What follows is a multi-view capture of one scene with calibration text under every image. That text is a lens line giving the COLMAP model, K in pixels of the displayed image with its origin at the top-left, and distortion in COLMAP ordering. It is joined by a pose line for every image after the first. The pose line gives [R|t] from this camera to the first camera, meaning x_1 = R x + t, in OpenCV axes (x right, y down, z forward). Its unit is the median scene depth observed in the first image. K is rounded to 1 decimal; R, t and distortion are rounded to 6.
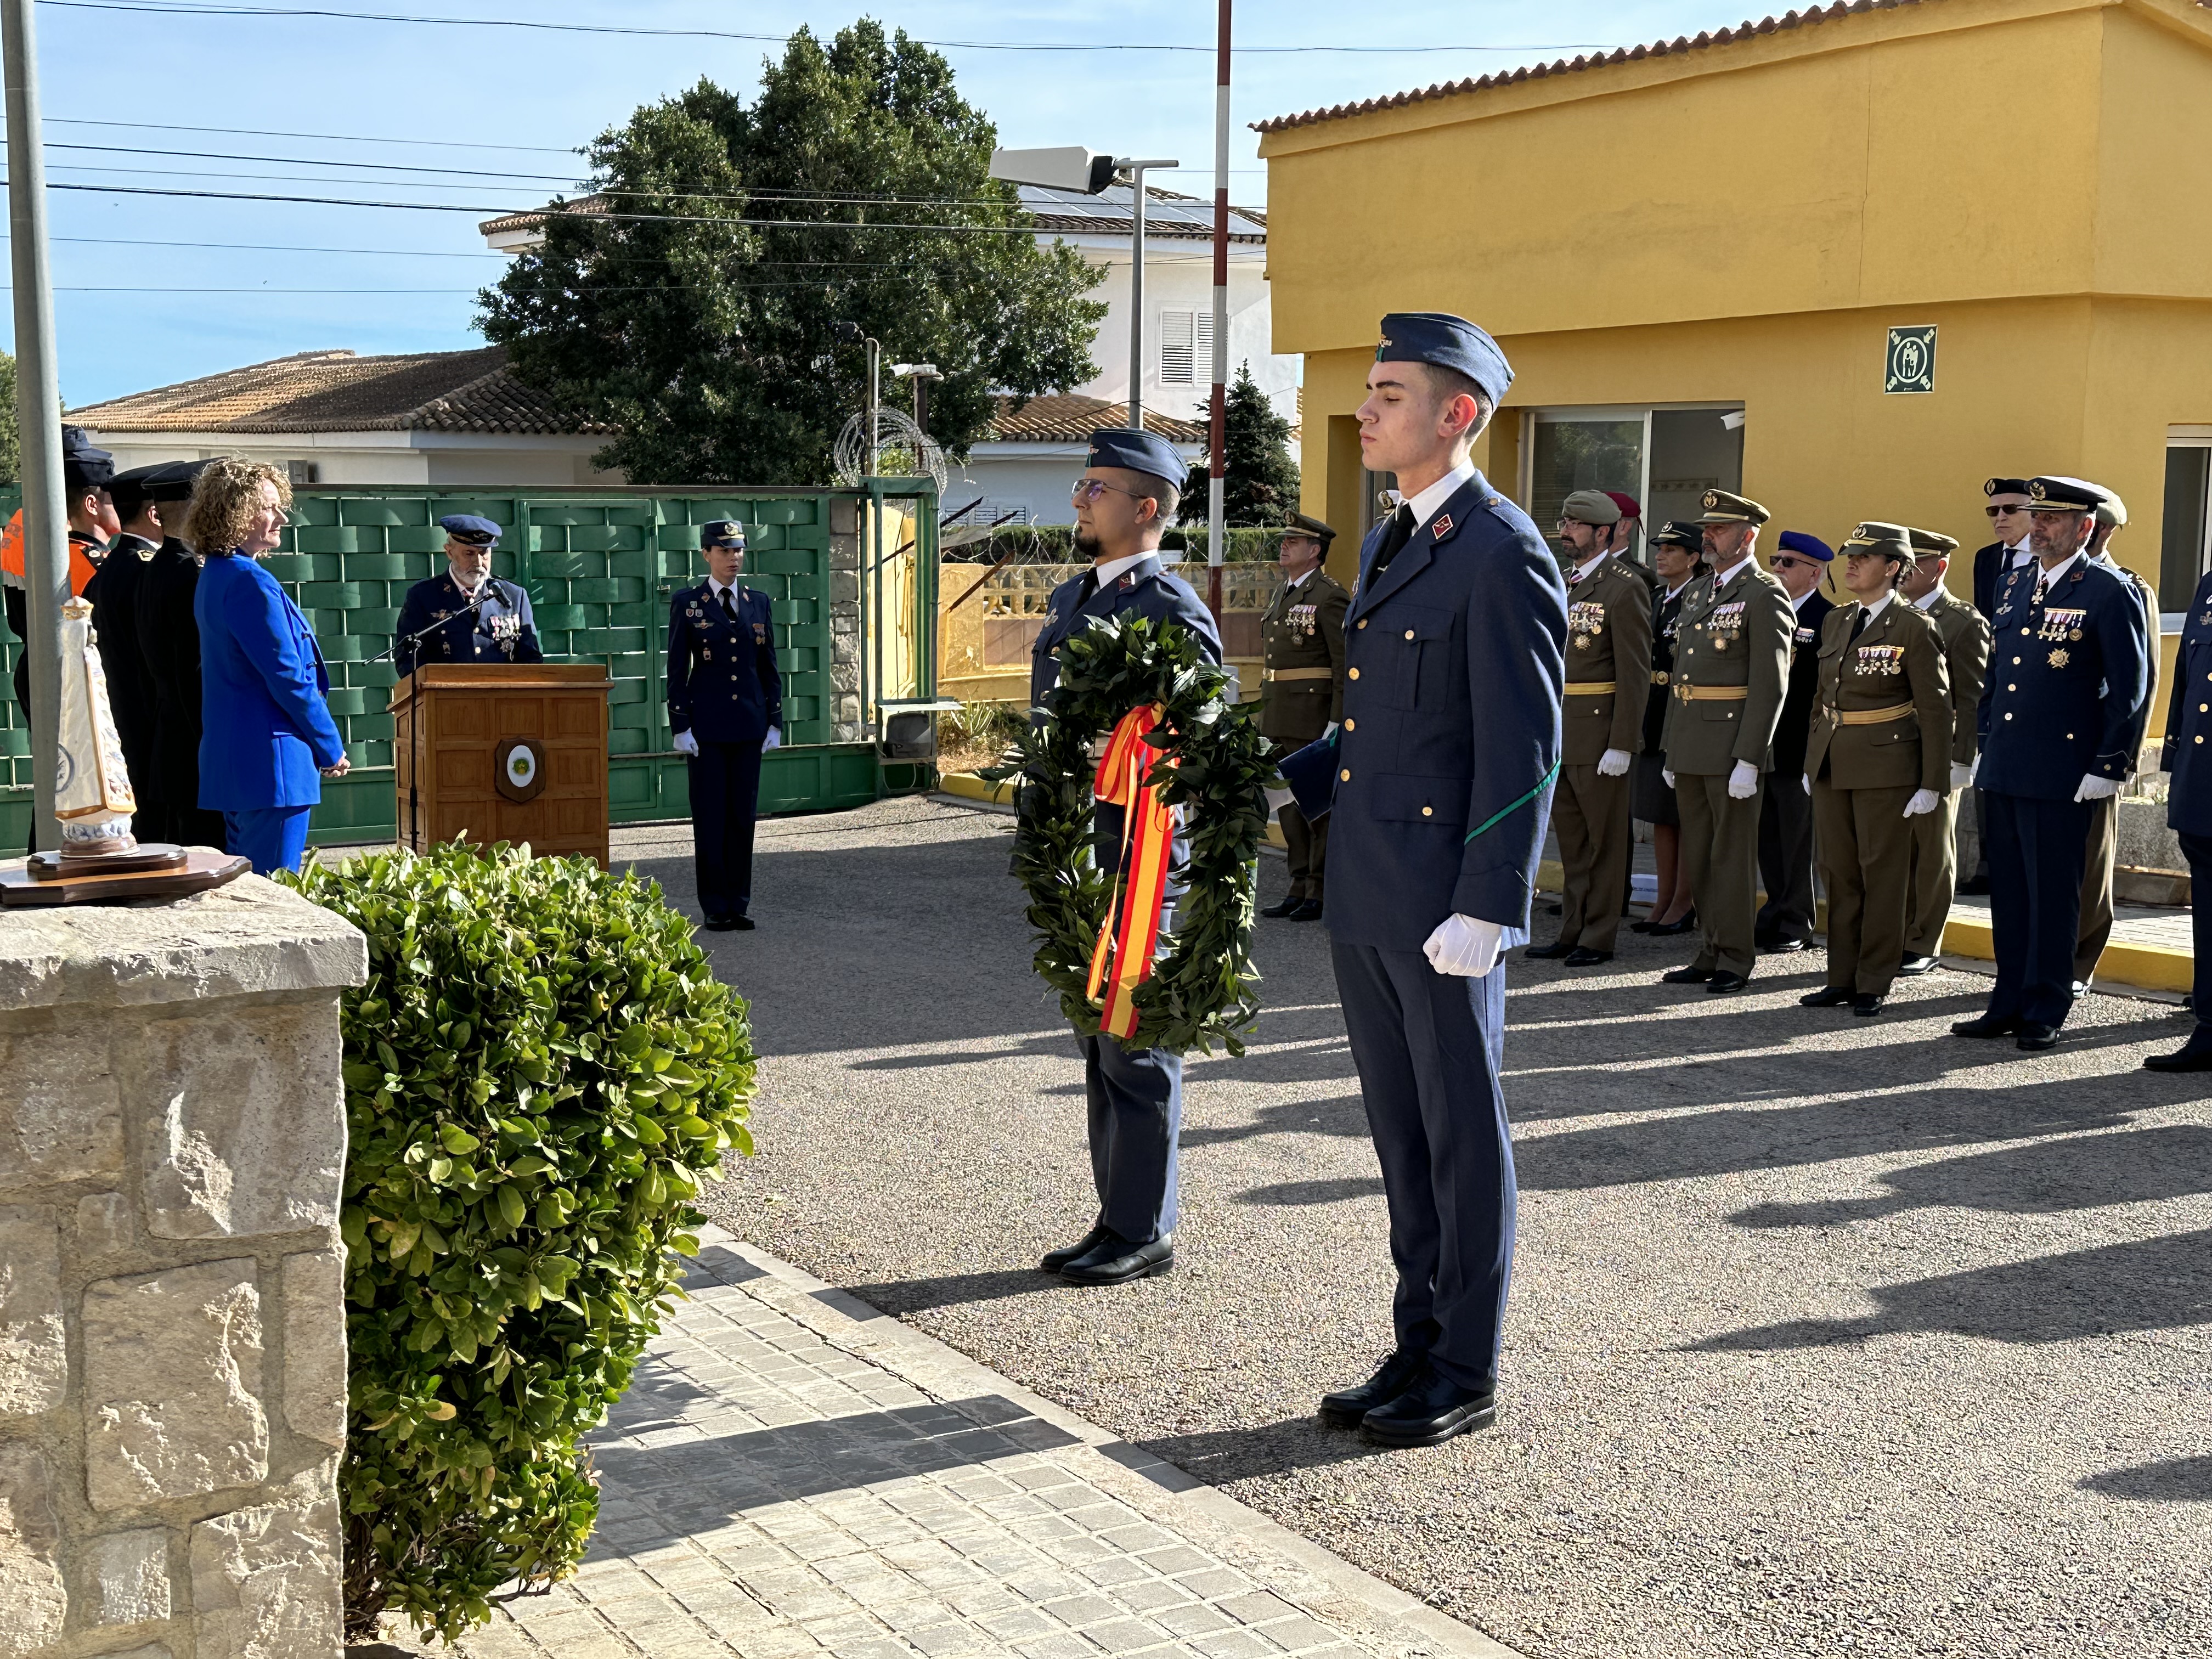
lens RADIAL K [[2799.0, 0, 1106.0], [0, 2799.0, 829.5], [0, 0, 1]] dist [0.153163, -0.067400]
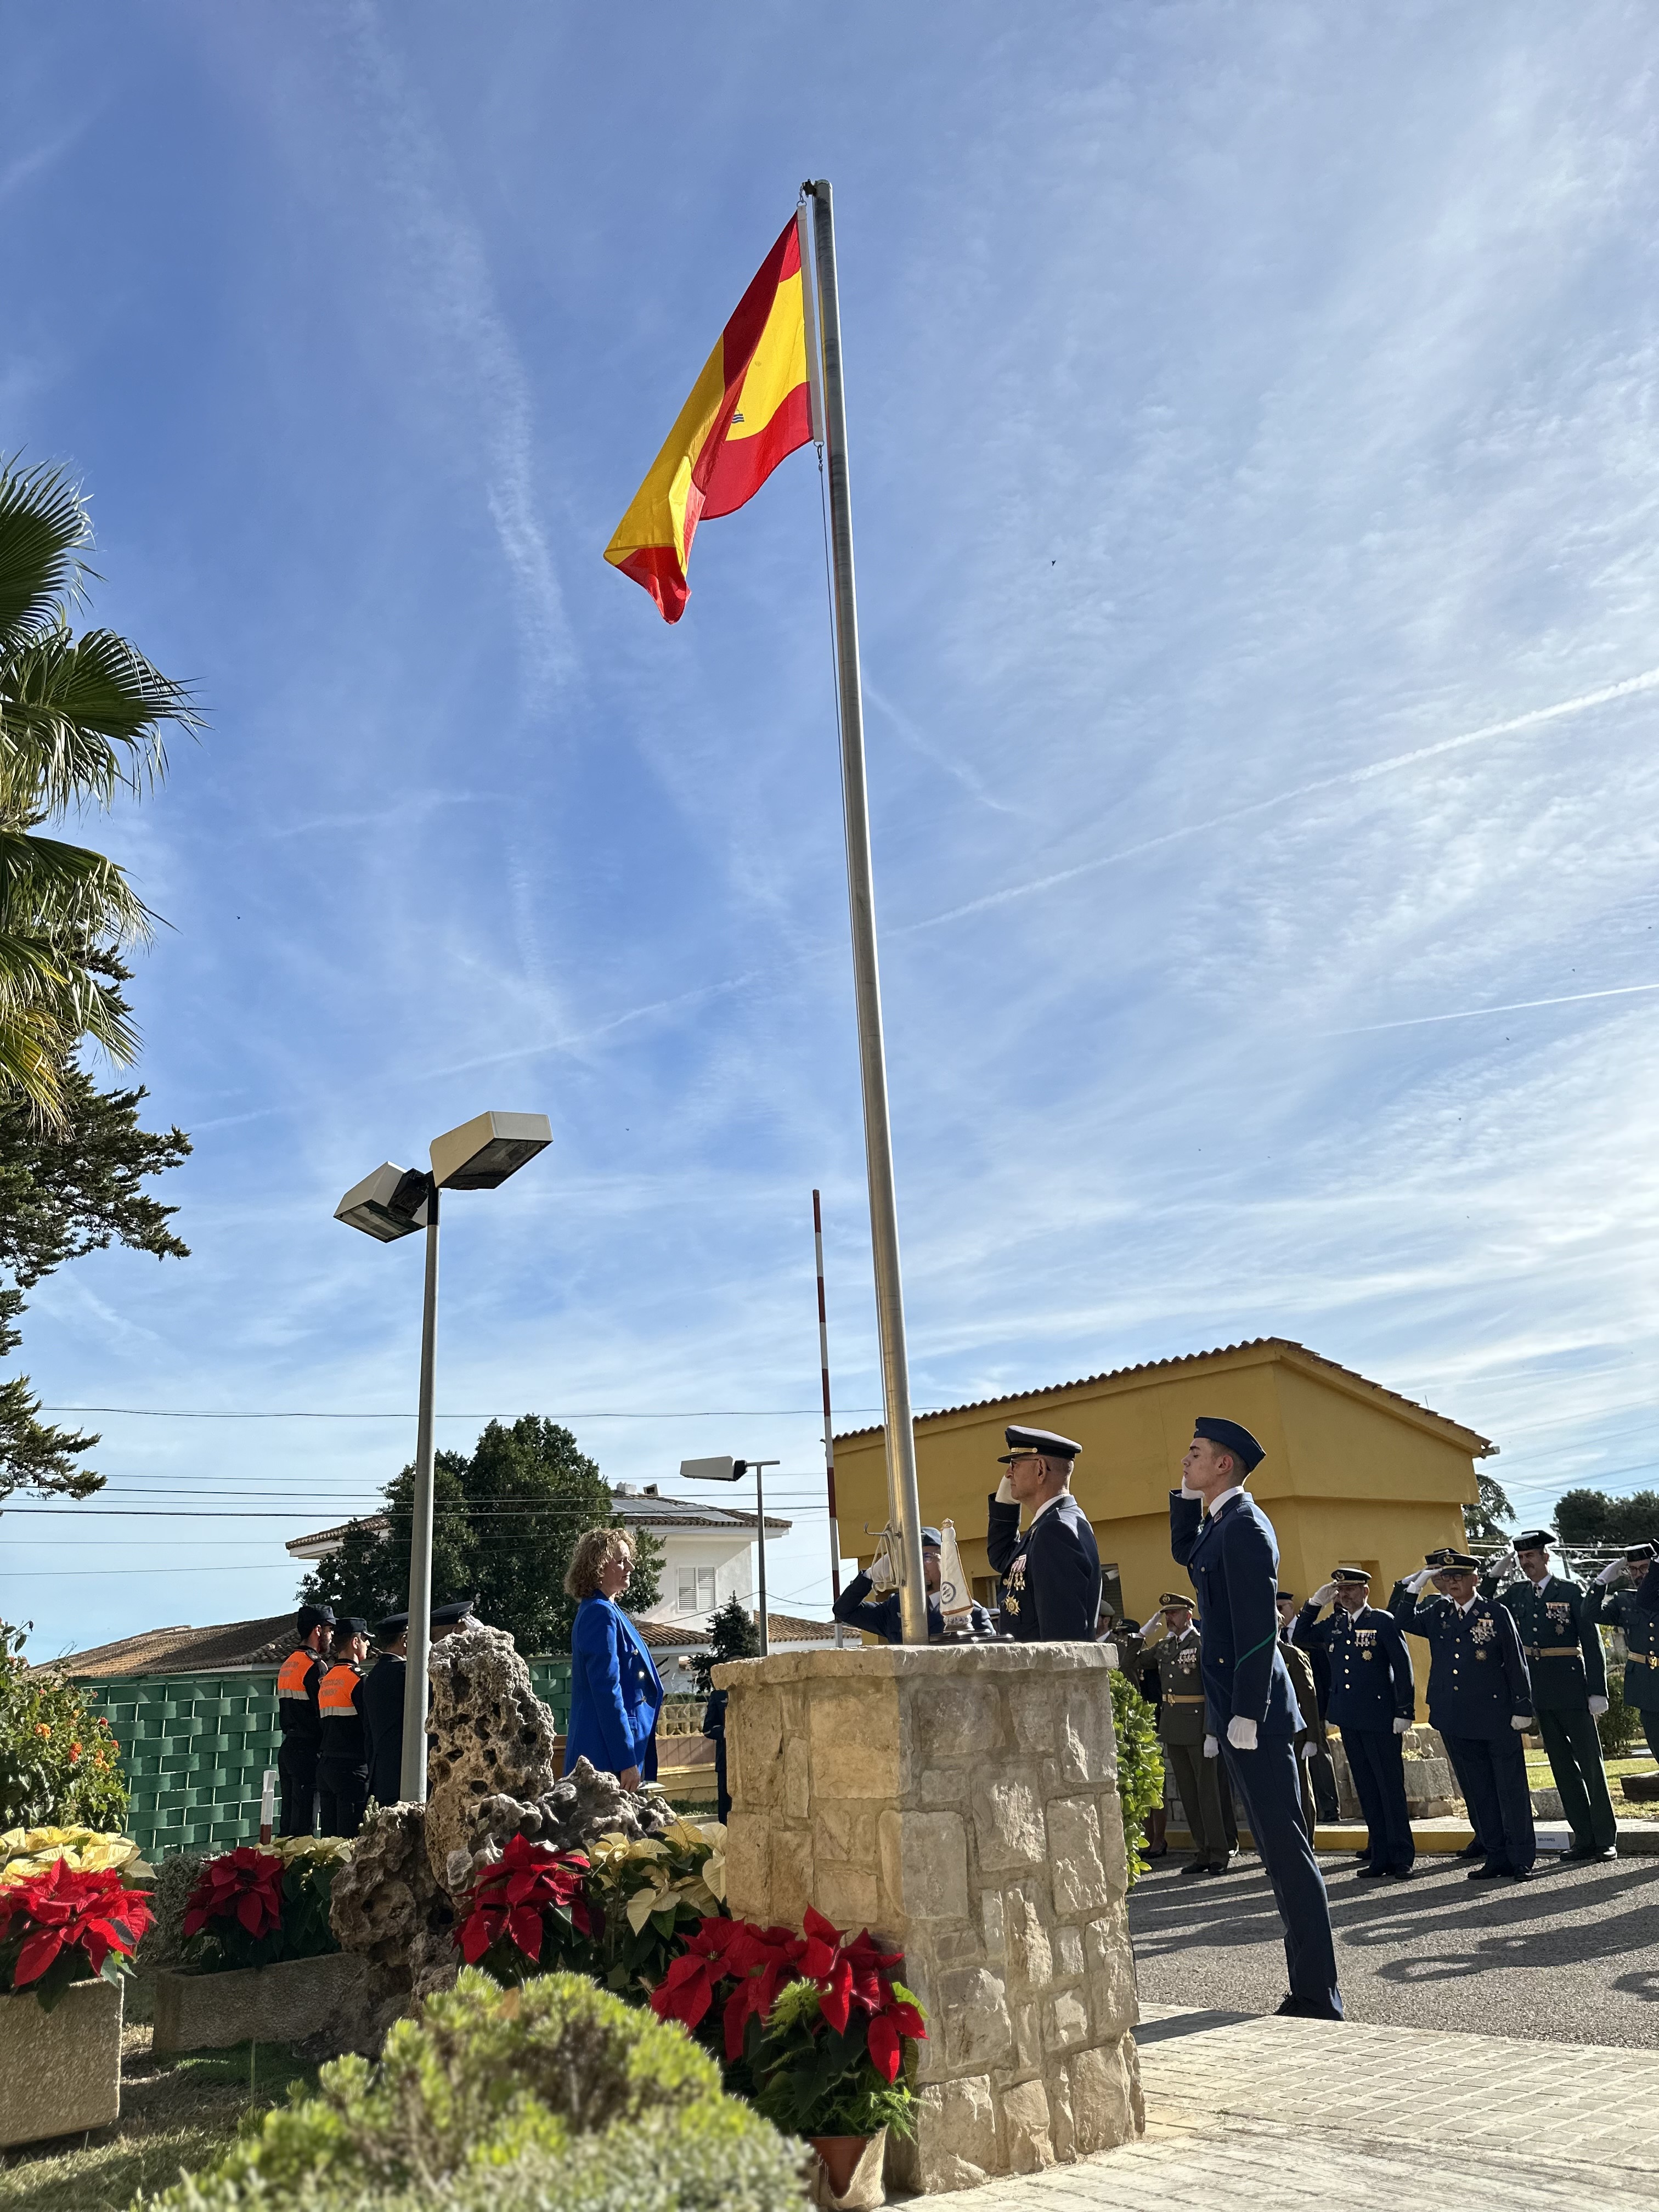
lens RADIAL K [[1560.9, 0, 829.5], [0, 1560.9, 1106.0], [0, 0, 1]] dist [0.042322, -0.053414]
pose [[0.988157, -0.009772, 0.153134, -0.187930], [0.078683, 0.889048, -0.451003, 0.056905], [-0.131736, 0.457711, 0.879288, -0.095876]]
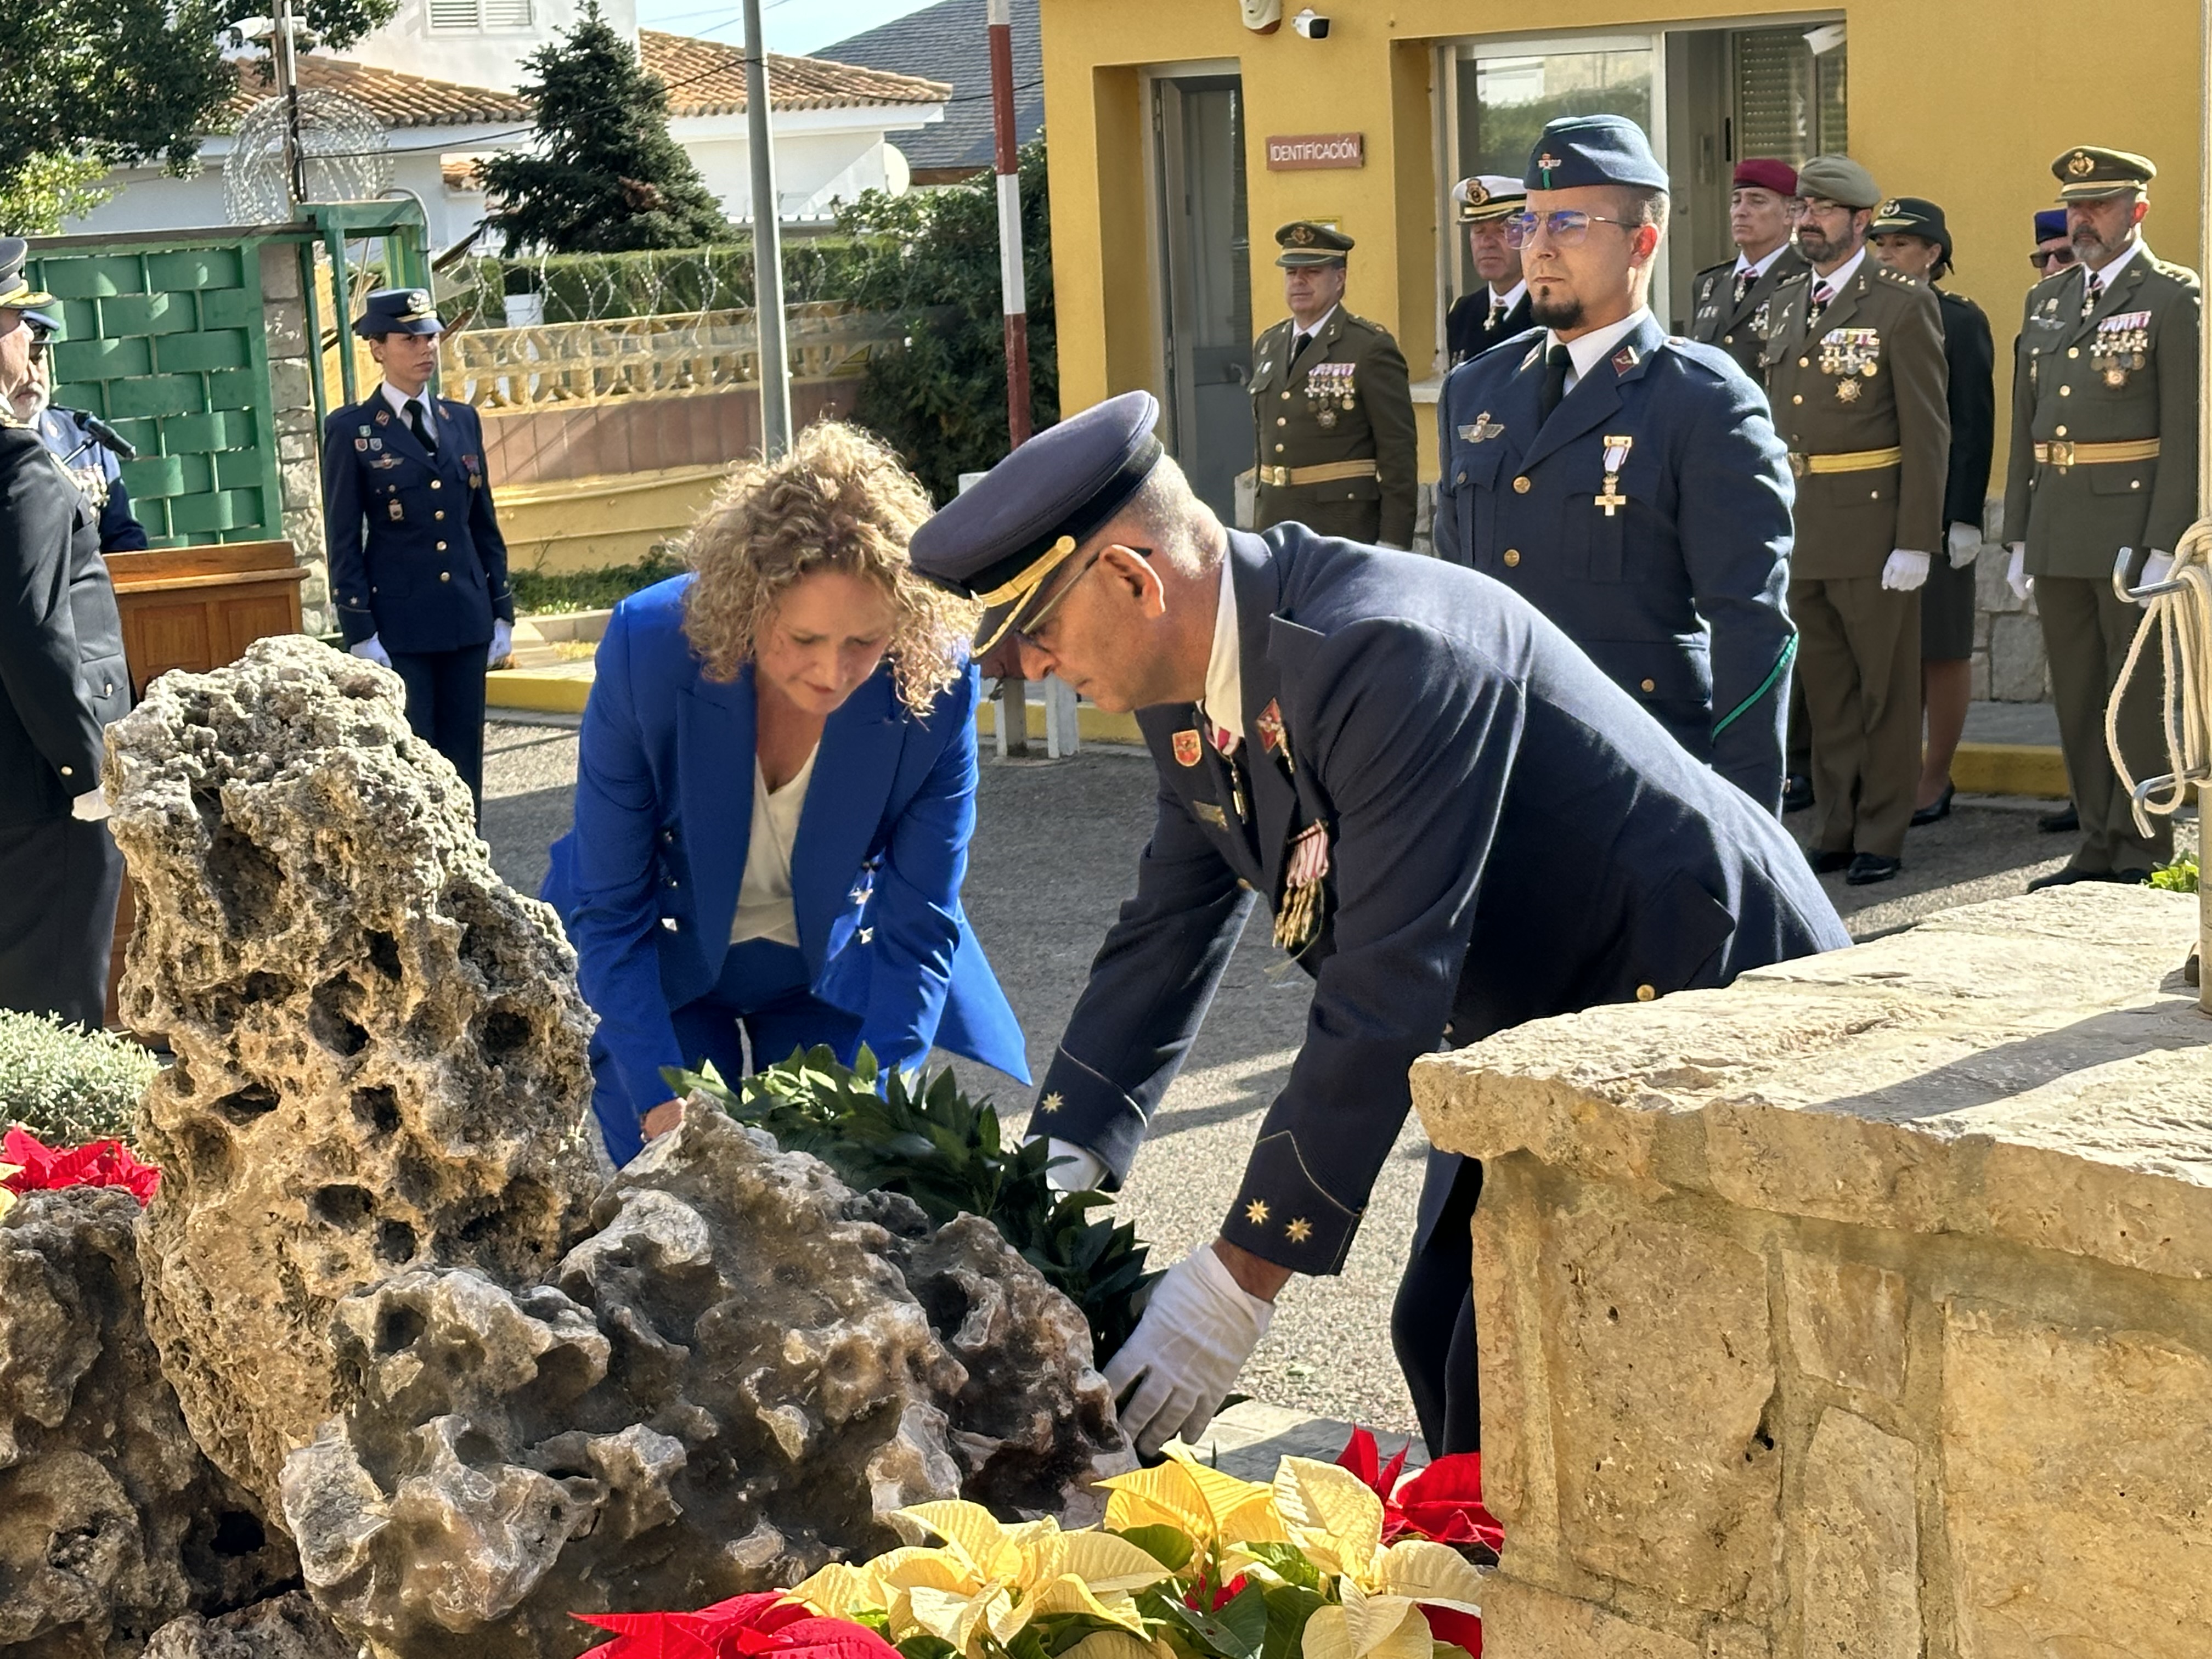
lens RADIAL K [[4318.8, 0, 1106.0], [0, 4318.8, 829.5], [0, 0, 1]] dist [0.183472, -0.423424]
pose [[0.976409, -0.089832, 0.196357, -0.226065], [0.084258, 0.995772, 0.036580, -0.017913], [-0.198813, -0.019172, 0.979850, 0.045915]]
